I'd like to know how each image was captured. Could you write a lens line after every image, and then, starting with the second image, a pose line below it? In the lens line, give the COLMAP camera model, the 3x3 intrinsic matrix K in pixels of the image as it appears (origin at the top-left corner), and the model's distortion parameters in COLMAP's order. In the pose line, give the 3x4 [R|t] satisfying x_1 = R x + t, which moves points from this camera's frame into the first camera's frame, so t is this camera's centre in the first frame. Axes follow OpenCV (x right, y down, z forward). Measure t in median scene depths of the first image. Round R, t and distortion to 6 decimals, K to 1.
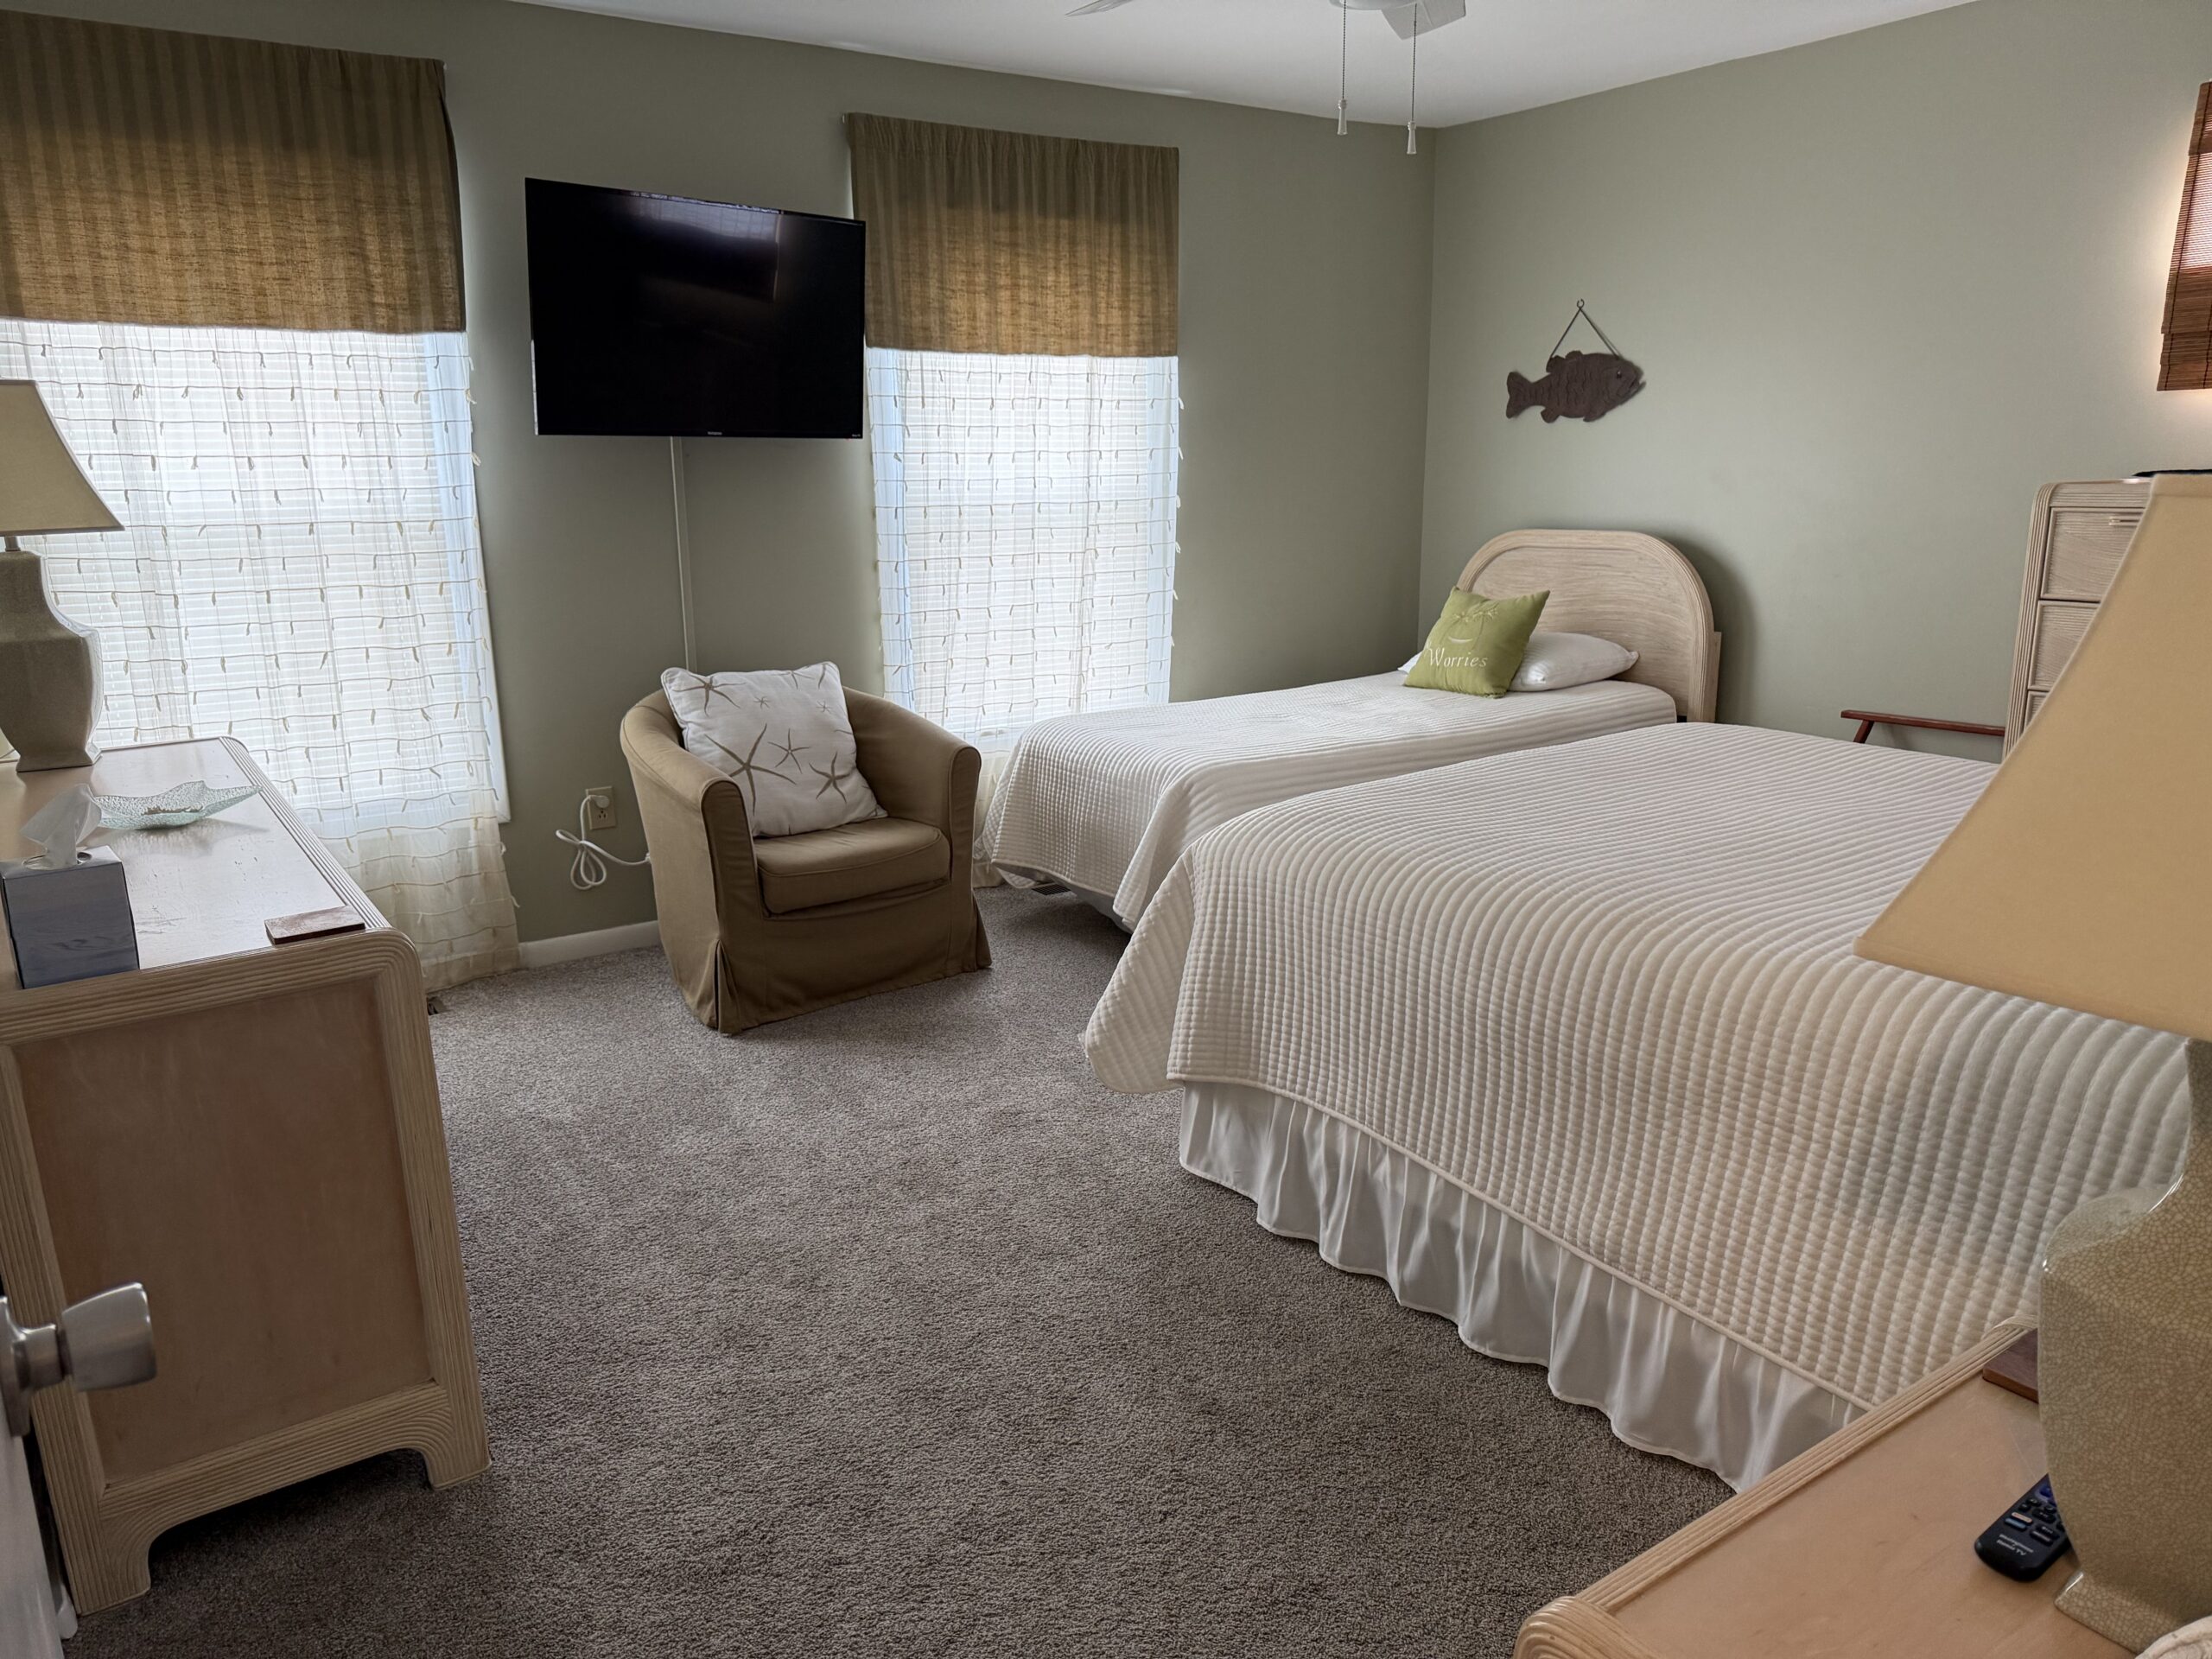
lens RADIAL K [[1580.0, 0, 1099.8], [0, 1580.0, 868.6], [0, 0, 1]] dist [0.027660, -0.062827]
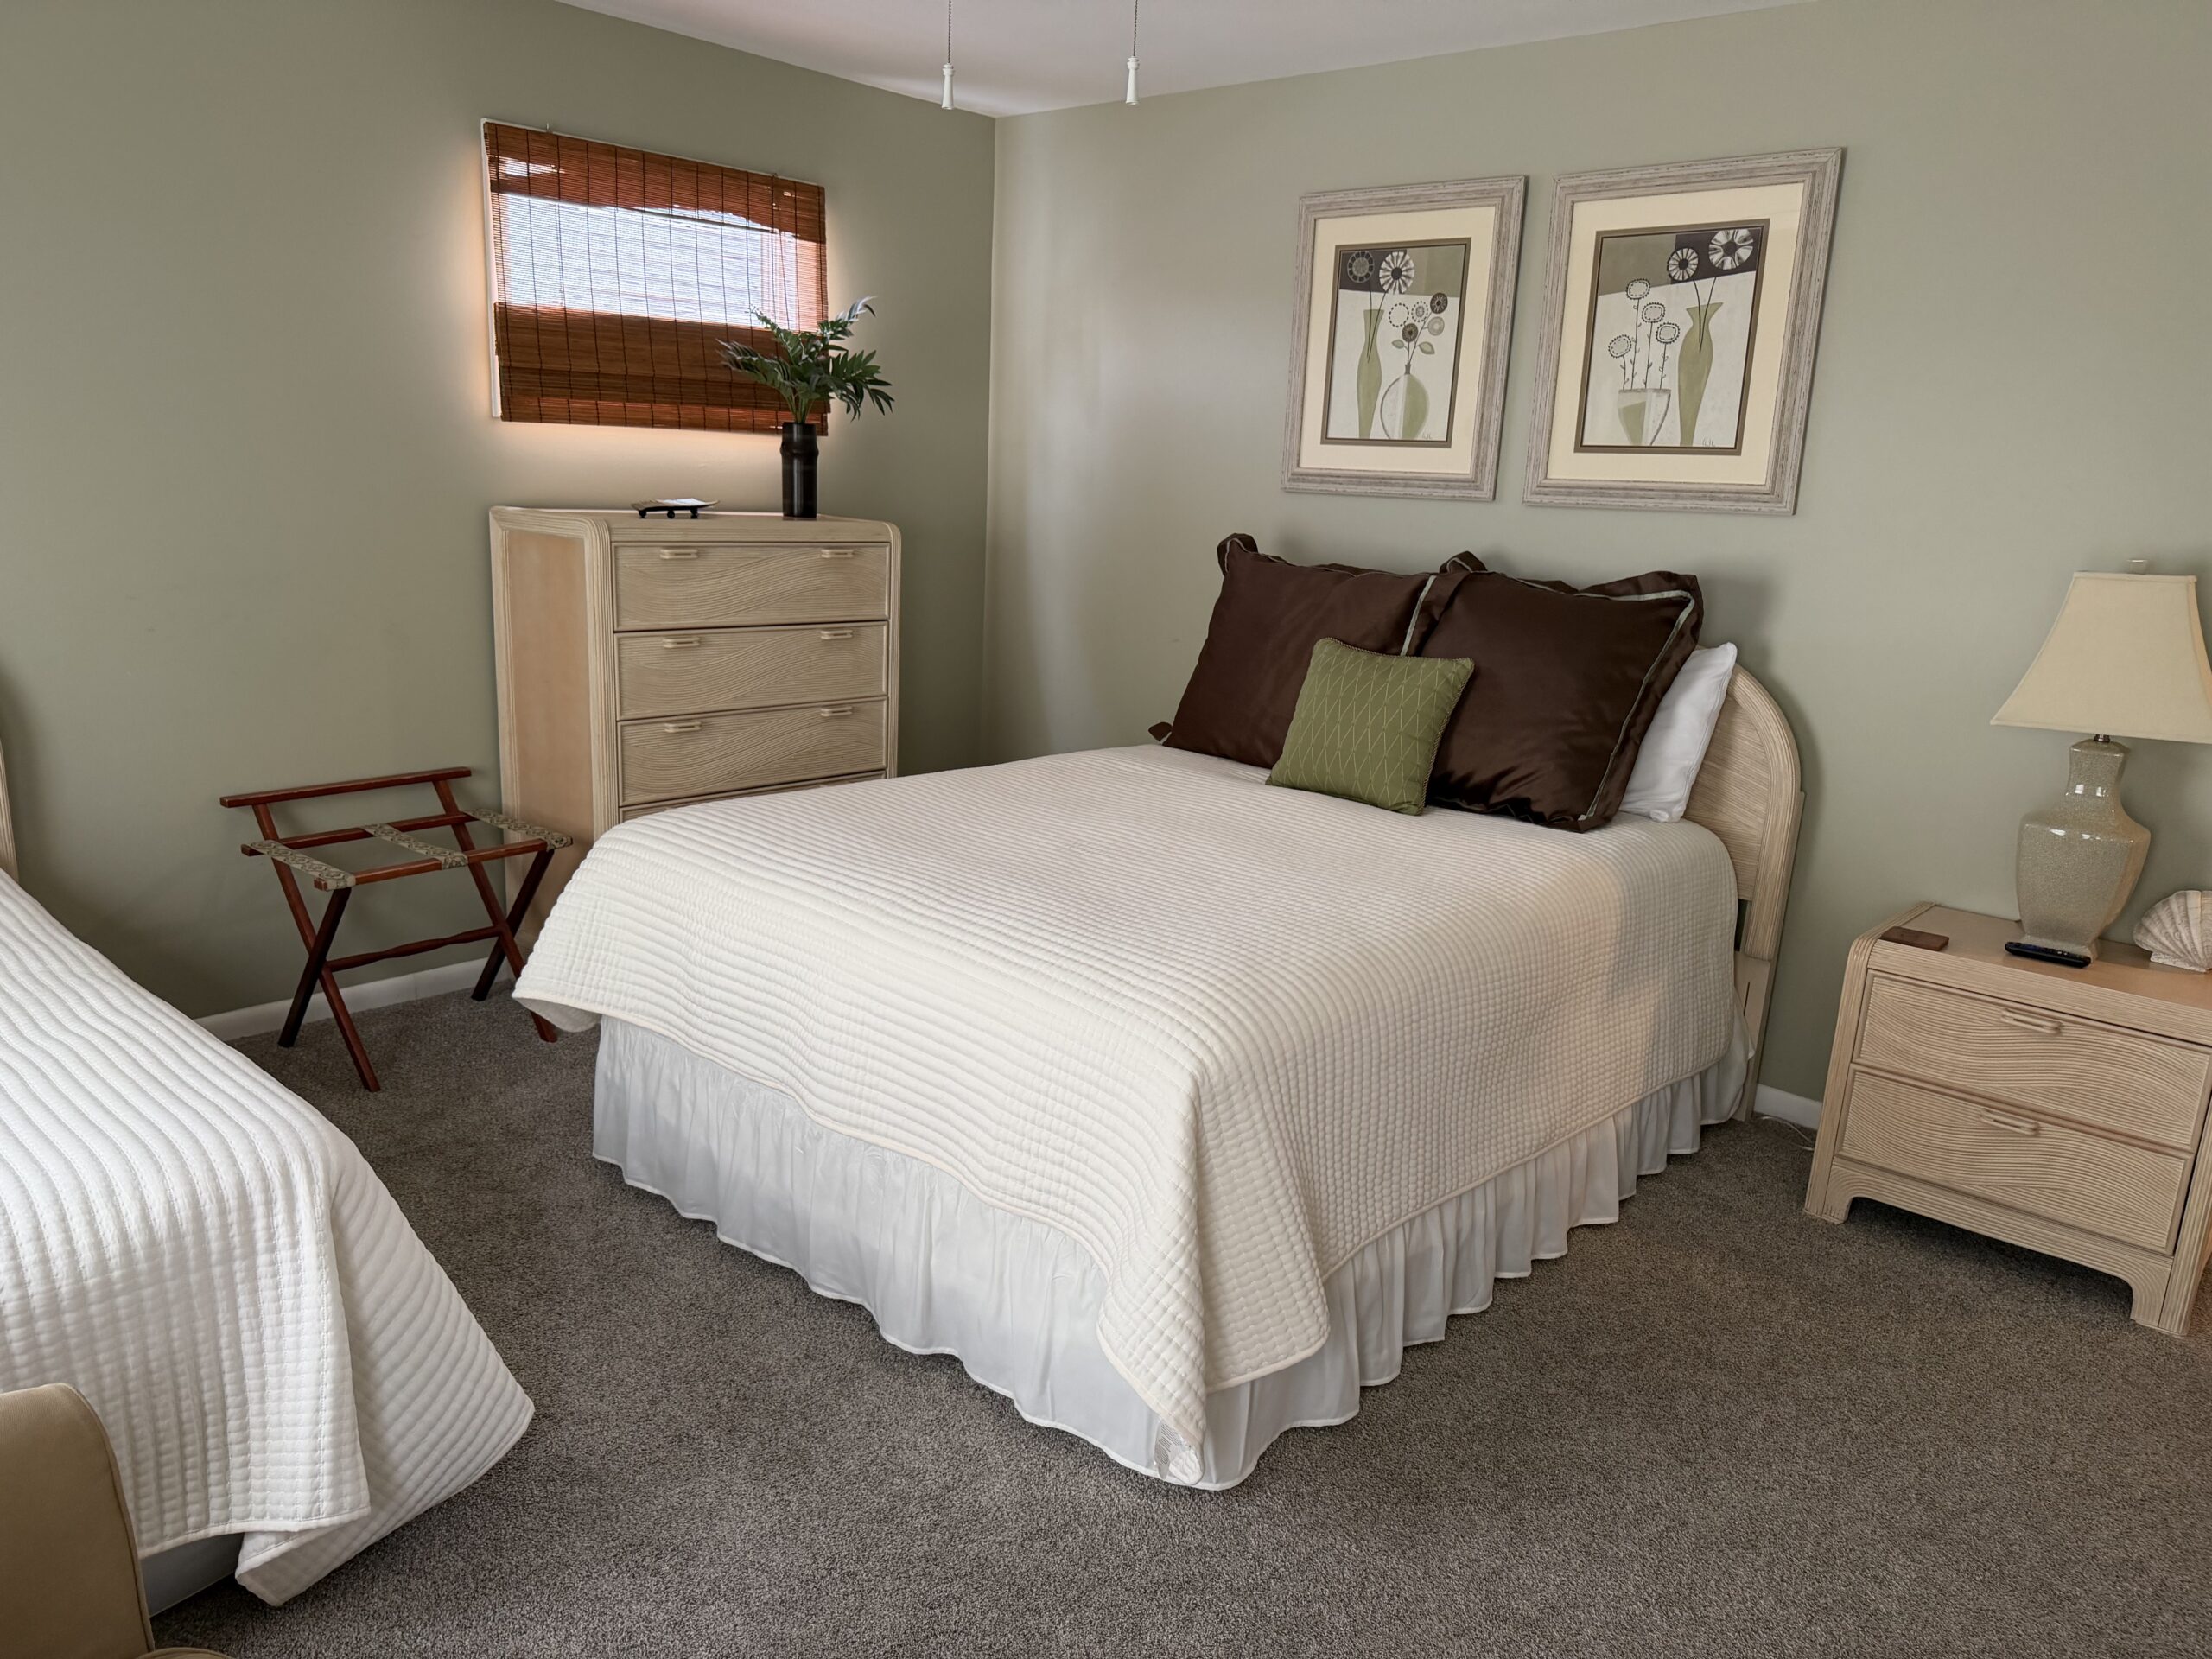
lens RADIAL K [[1580.0, 0, 1114.1], [0, 1580.0, 827.6], [0, 0, 1]] dist [0.027660, -0.062827]
pose [[-0.239882, -0.202081, 0.949537, -0.456998], [0.194670, 0.948216, 0.250979, -0.233351], [-0.951084, 0.245052, -0.188120, 0.878034]]
